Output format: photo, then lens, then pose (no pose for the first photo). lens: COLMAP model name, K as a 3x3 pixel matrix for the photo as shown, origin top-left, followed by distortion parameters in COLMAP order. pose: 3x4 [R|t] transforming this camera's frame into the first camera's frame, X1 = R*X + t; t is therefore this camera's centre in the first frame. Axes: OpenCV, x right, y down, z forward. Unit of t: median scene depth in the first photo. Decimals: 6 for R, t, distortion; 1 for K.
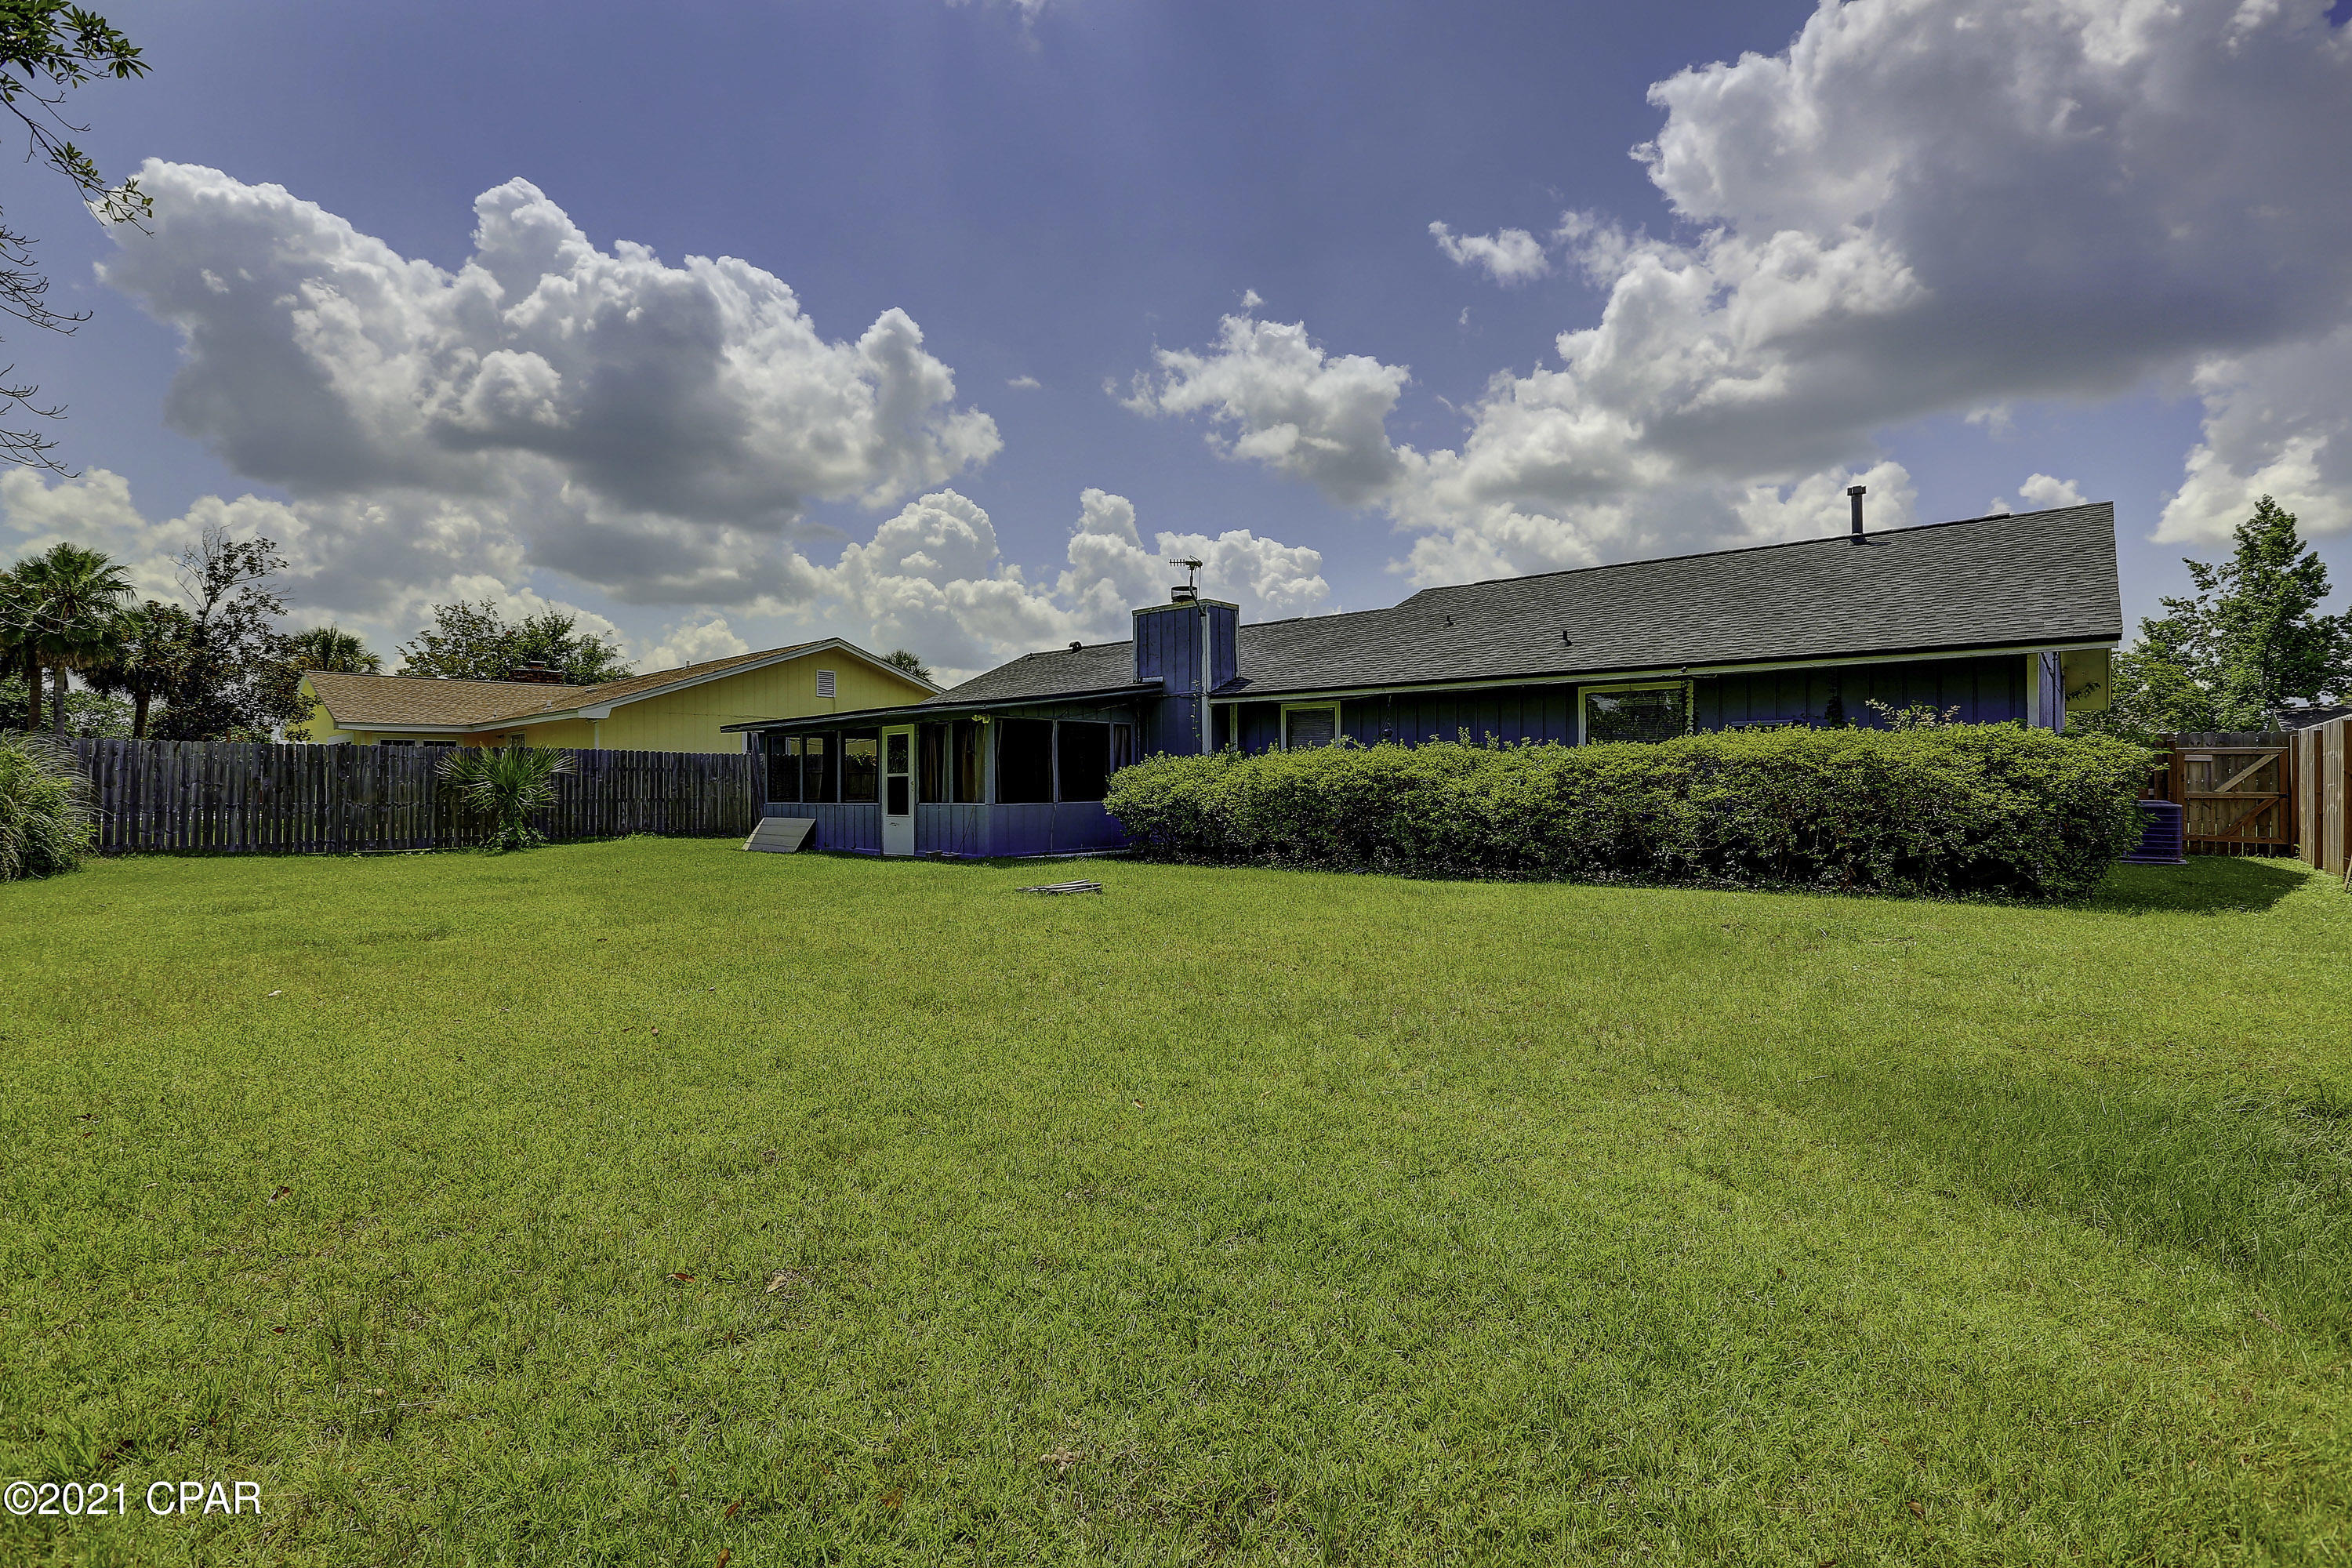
lens RADIAL K [[1078.2, 0, 1175.9], [0, 1078.2, 776.4], [0, 0, 1]] dist [-0.035498, 0.005949]
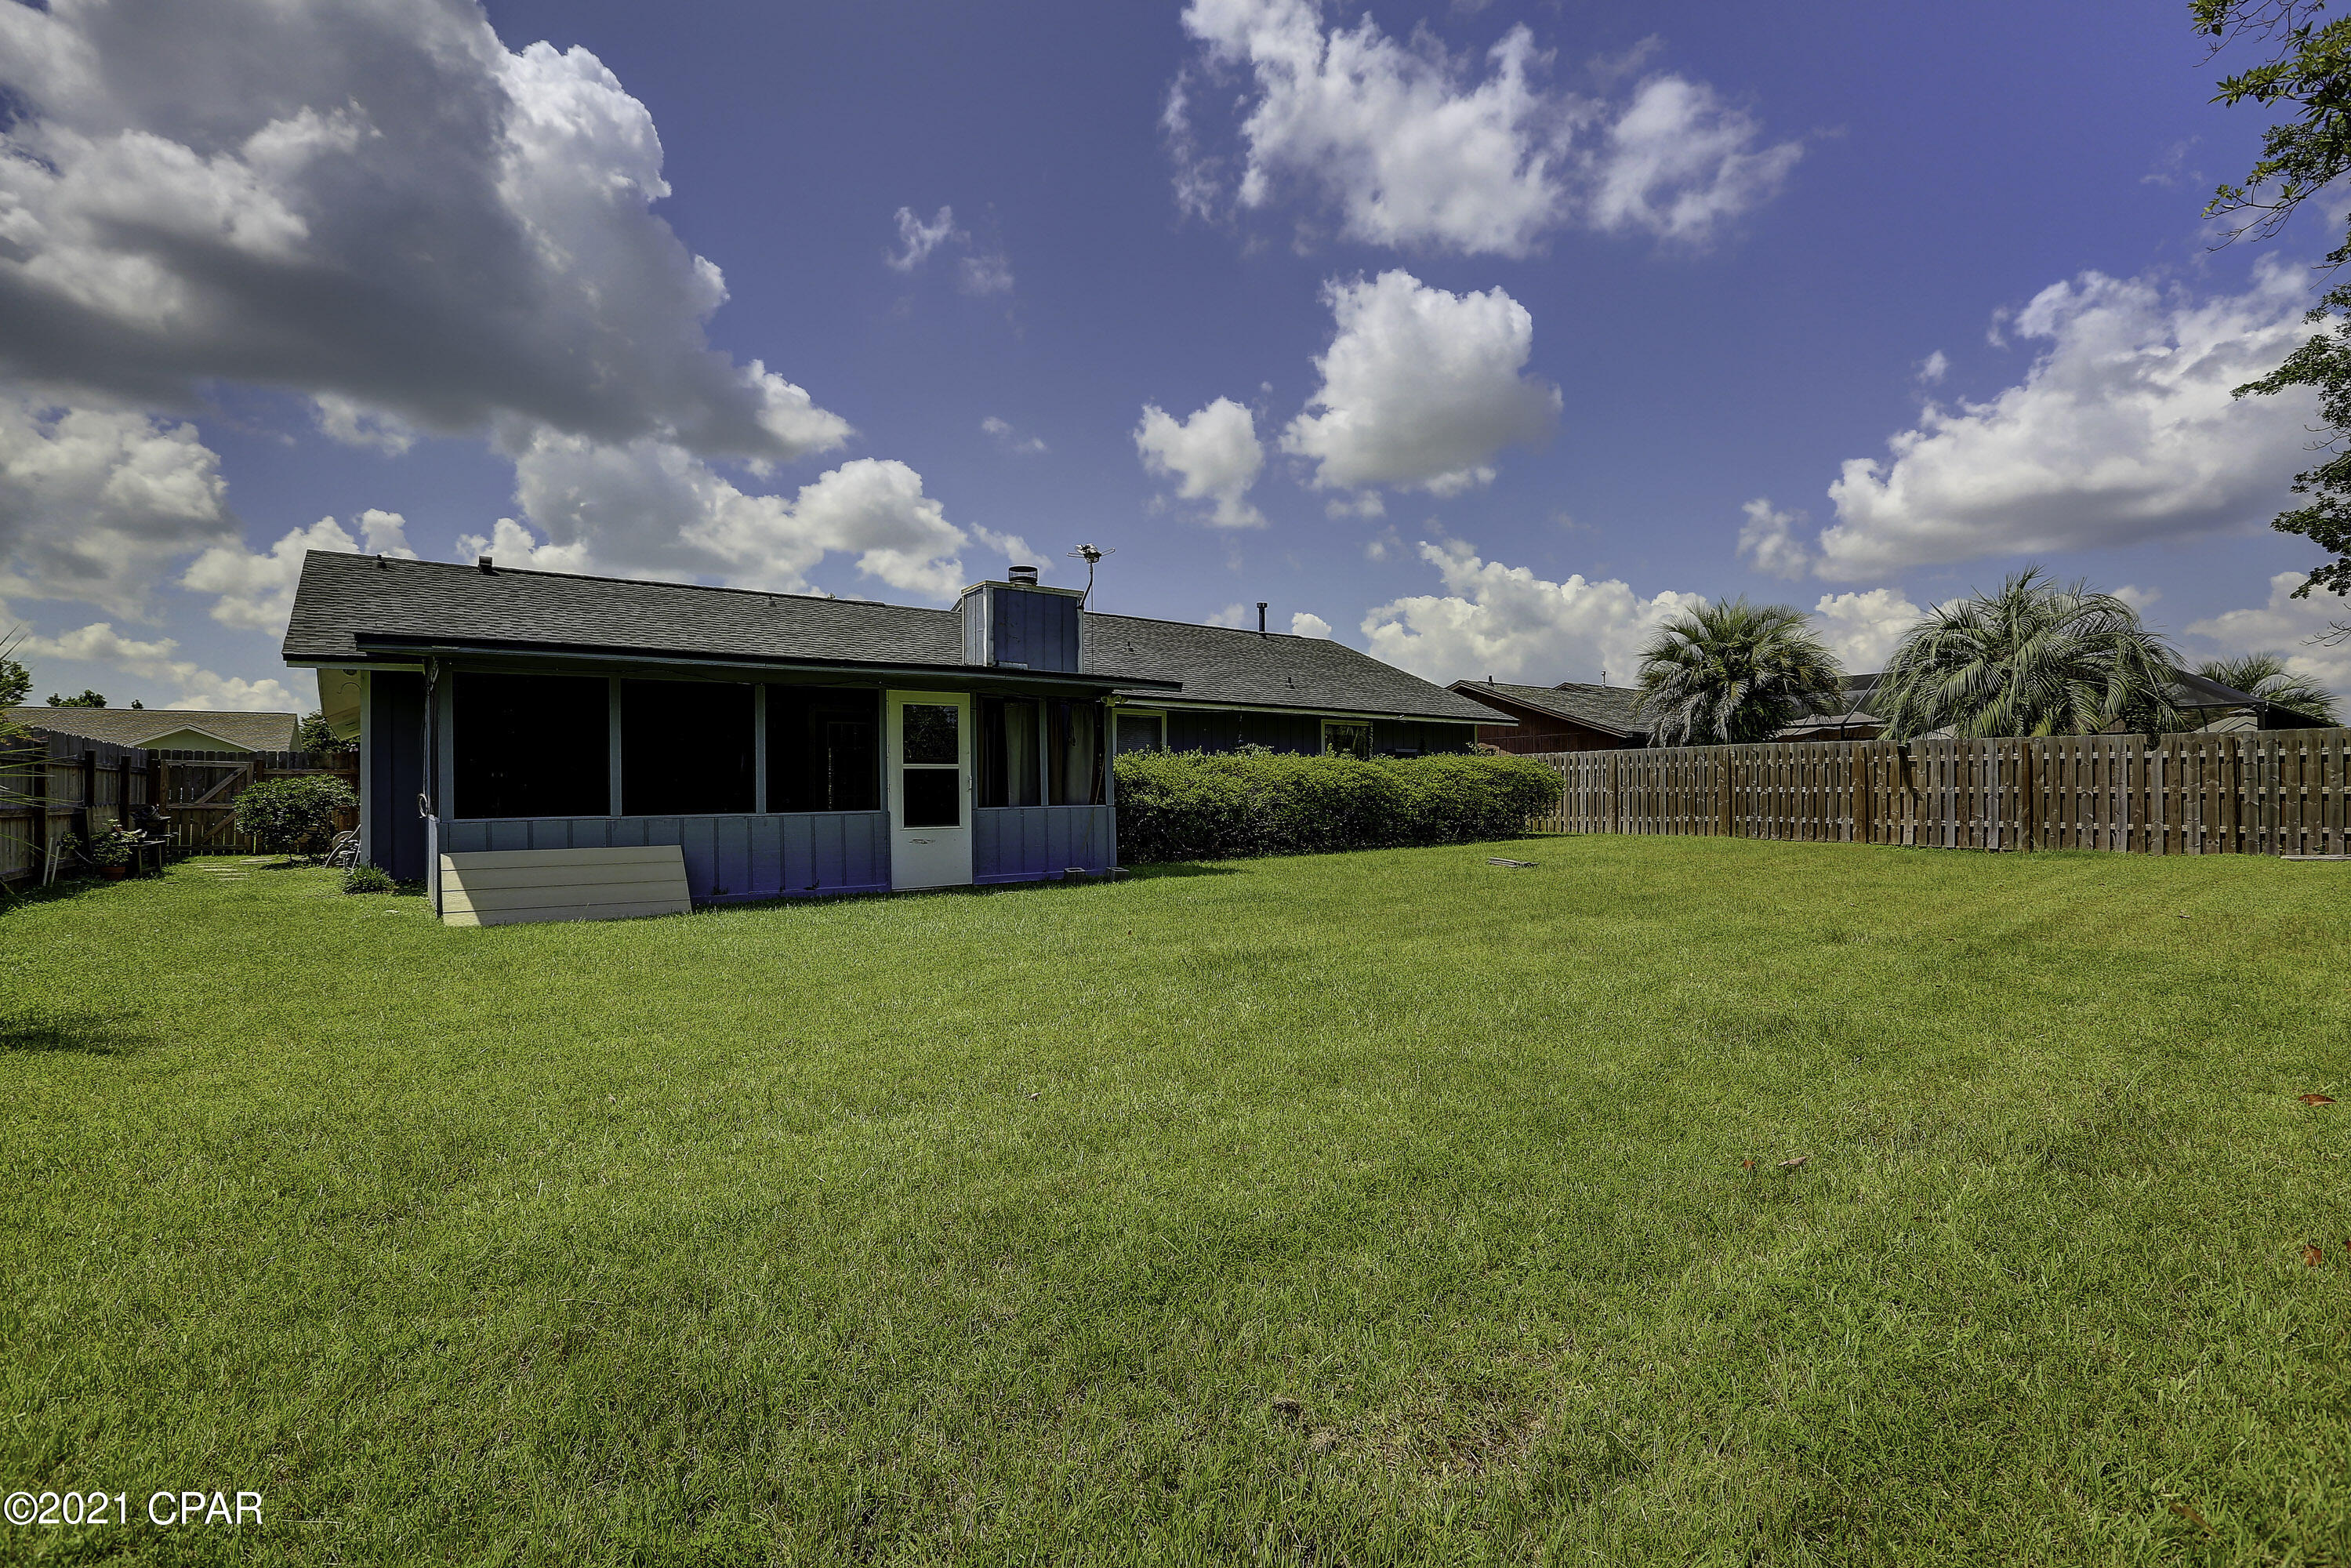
lens RADIAL K [[1077.8, 0, 1165.2], [0, 1077.8, 775.3], [0, 0, 1]] dist [-0.035498, 0.005949]
pose [[0.237611, 0.021450, 0.971124, -0.884736], [0.001394, 0.999748, -0.022423, 0.019354], [-0.971359, 0.006682, 0.237521, 0.710270]]
